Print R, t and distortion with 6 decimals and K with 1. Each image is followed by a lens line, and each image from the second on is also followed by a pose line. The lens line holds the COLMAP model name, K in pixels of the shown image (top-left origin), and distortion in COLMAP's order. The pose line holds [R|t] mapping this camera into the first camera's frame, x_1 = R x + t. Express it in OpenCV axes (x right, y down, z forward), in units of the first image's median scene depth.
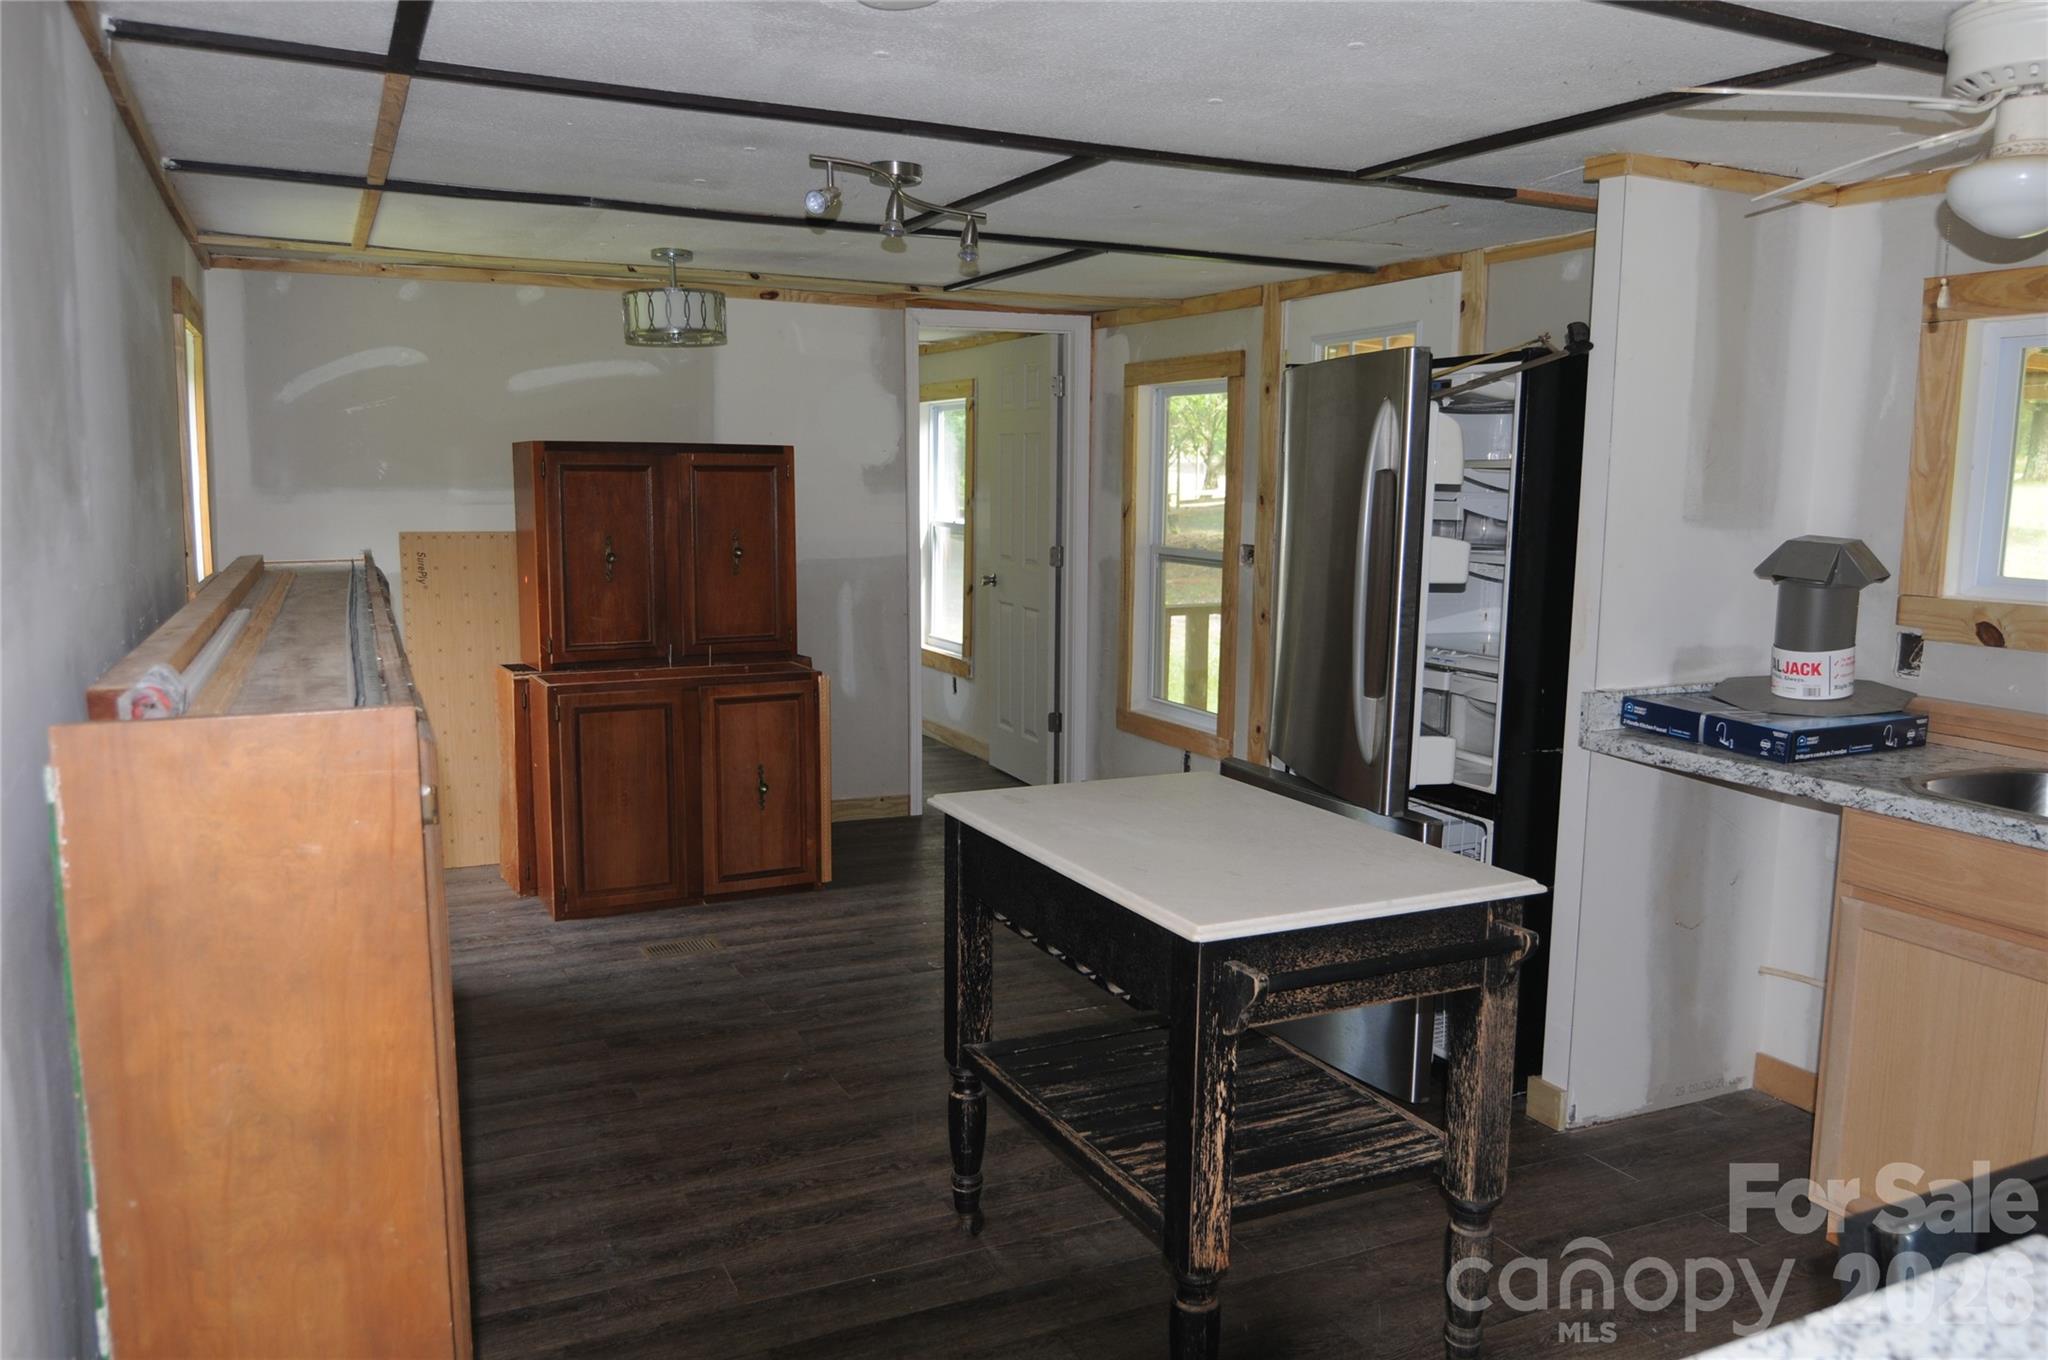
lens RADIAL K [[1528.8, 0, 1019.7], [0, 1528.8, 695.0], [0, 0, 1]] dist [-0.018743, -0.003114]
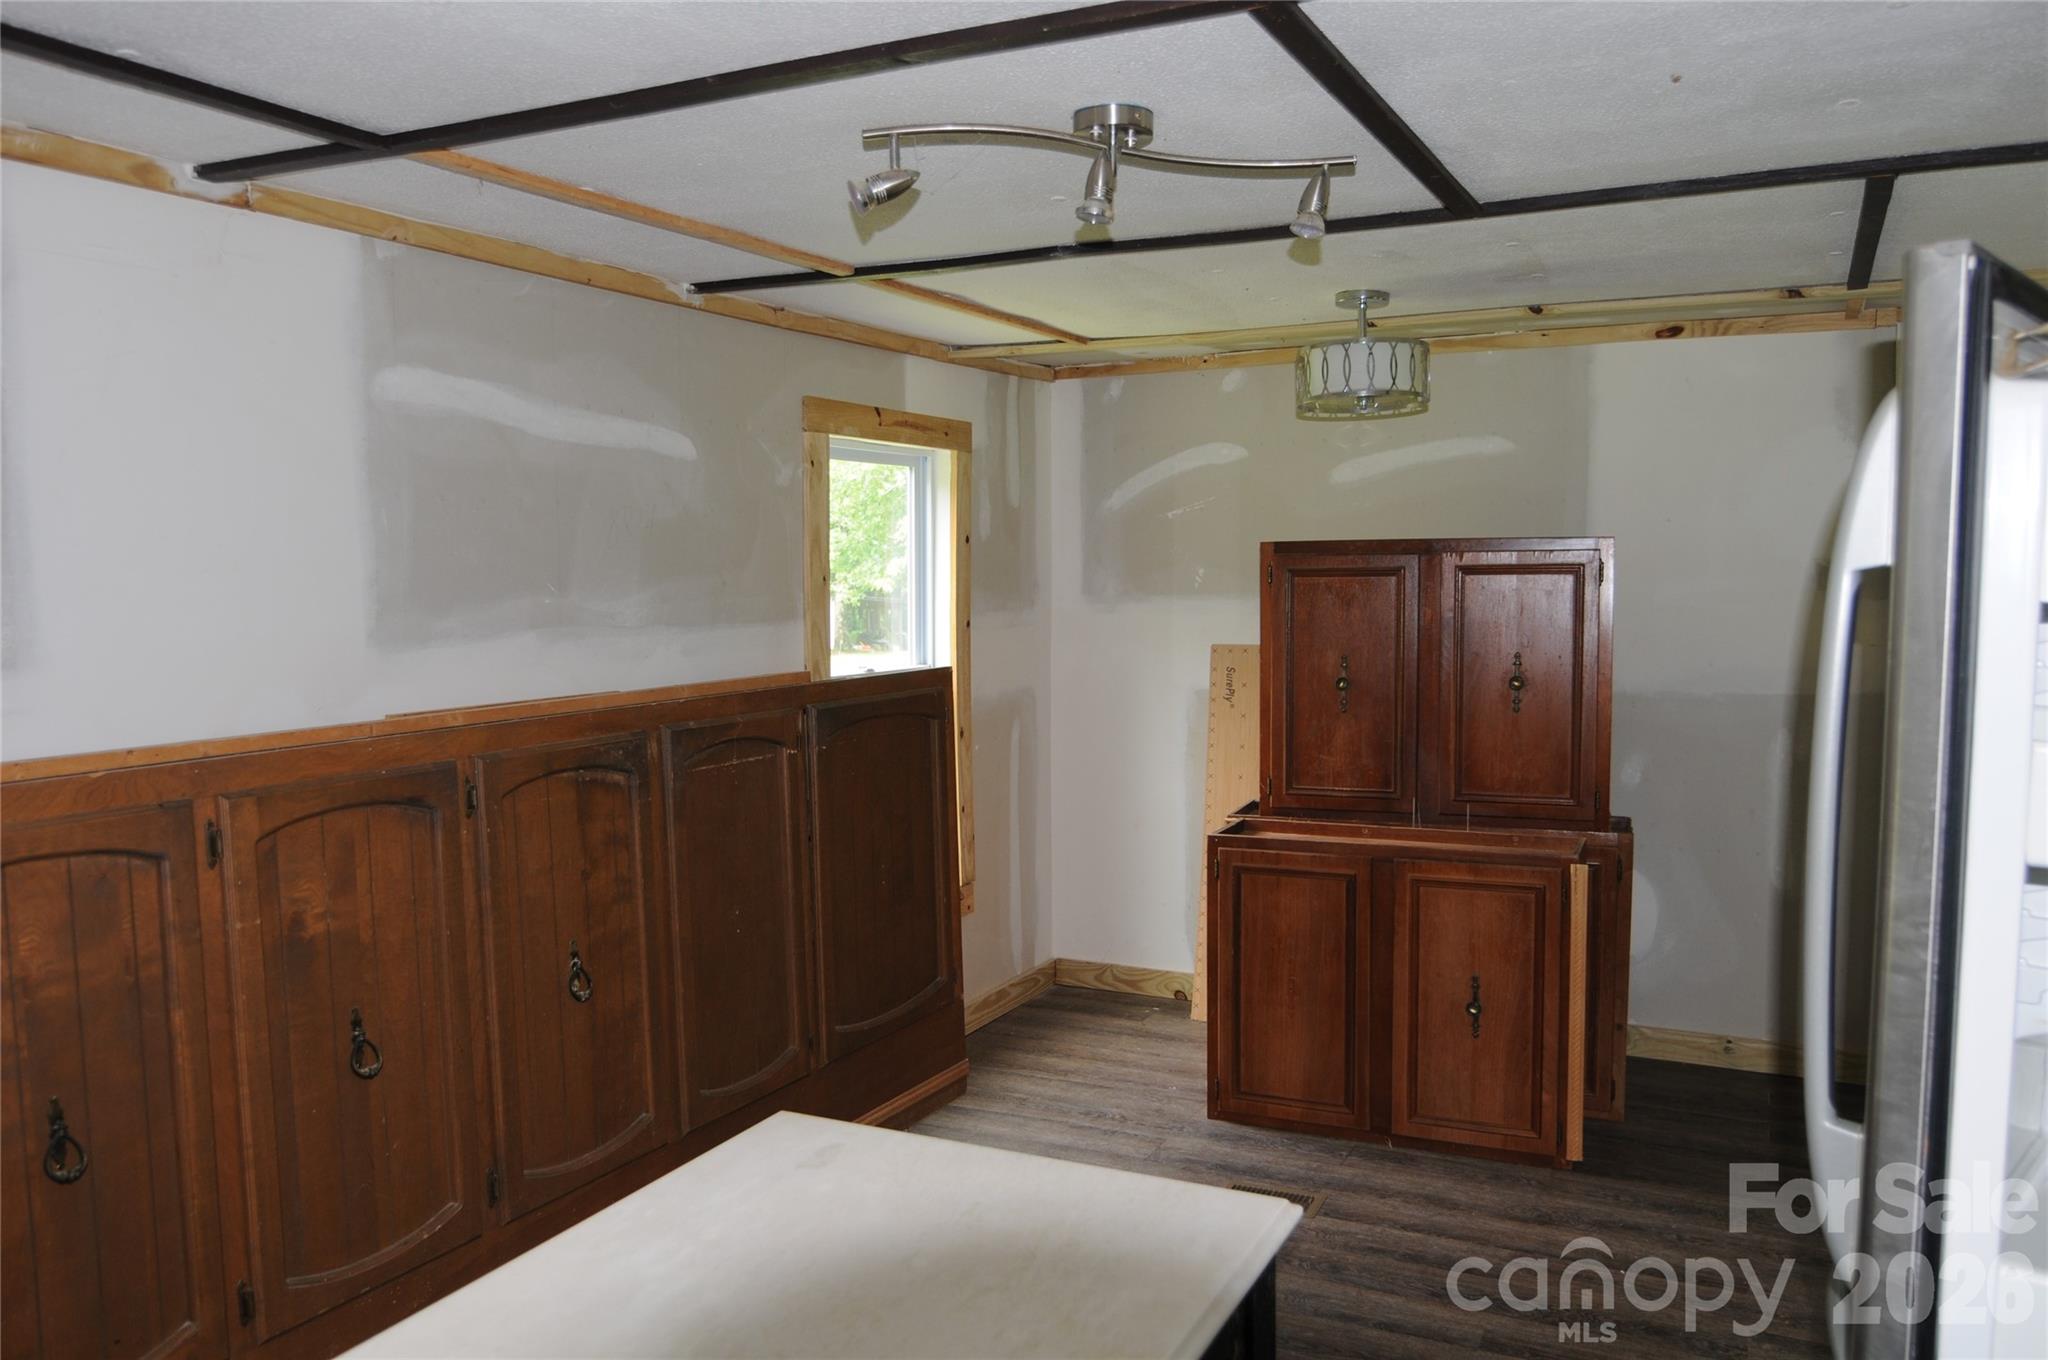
lens RADIAL K [[1528.8, 0, 1019.7], [0, 1528.8, 695.0], [0, 0, 1]] dist [-0.018743, -0.003114]
pose [[0.616655, 0.047379, -0.785807, 0.252329], [-0.096599, 0.995198, -0.015801, -0.053030], [0.781285, 0.085652, 0.618270, 0.359796]]
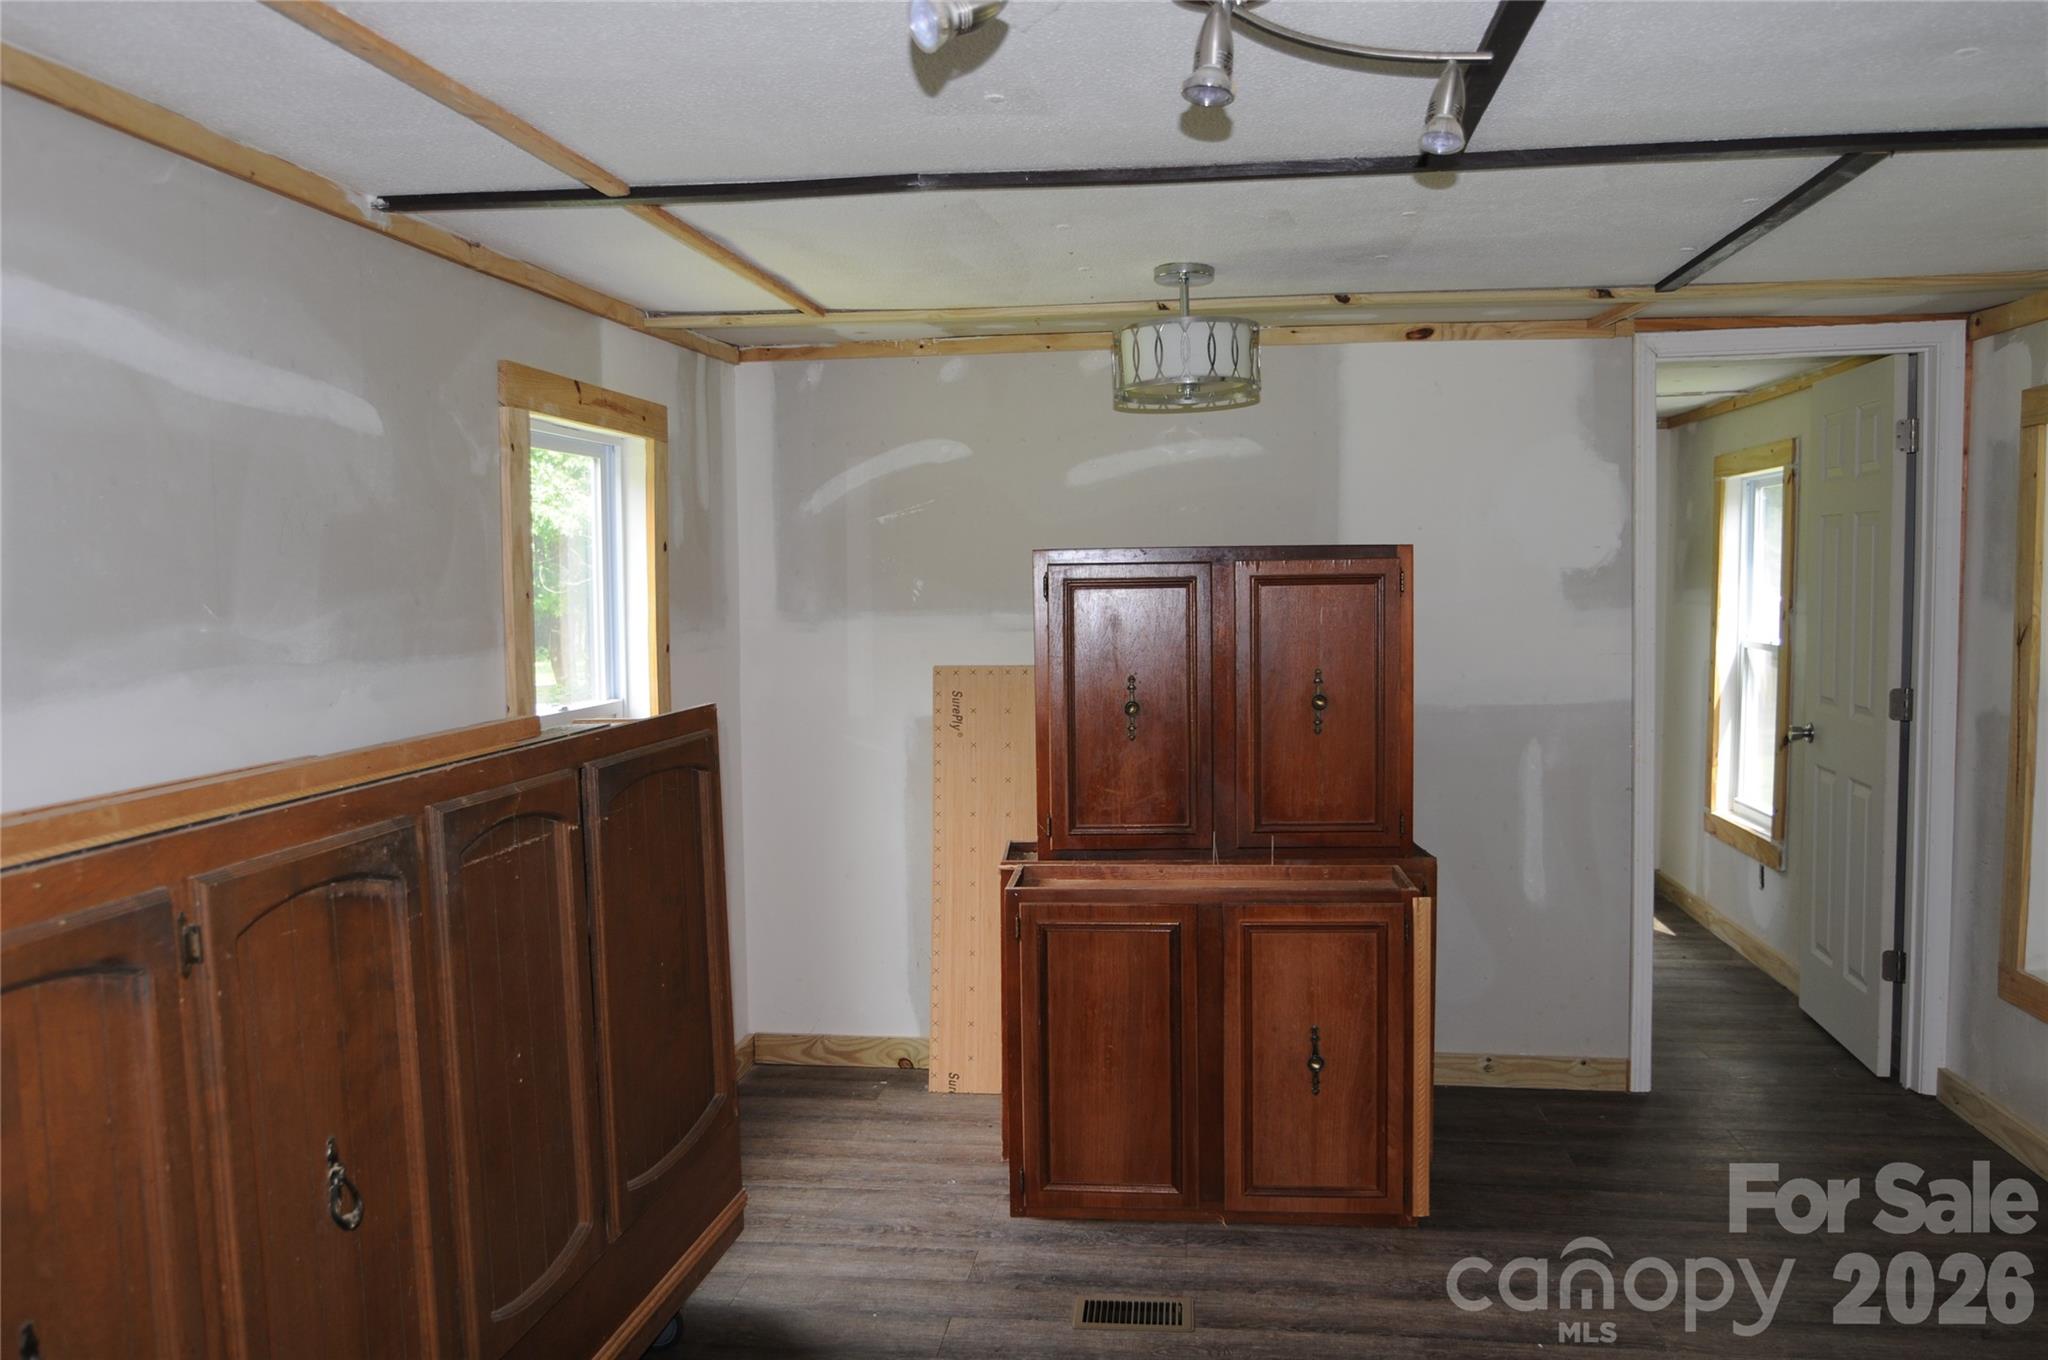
lens RADIAL K [[1528.8, 0, 1019.7], [0, 1528.8, 695.0], [0, 0, 1]] dist [-0.018743, -0.003114]
pose [[0.838739, 0.019286, -0.544192, 0.076948], [-0.055347, 0.997216, -0.049962, -0.055346], [0.541713, 0.072025, 0.837472, 0.357777]]
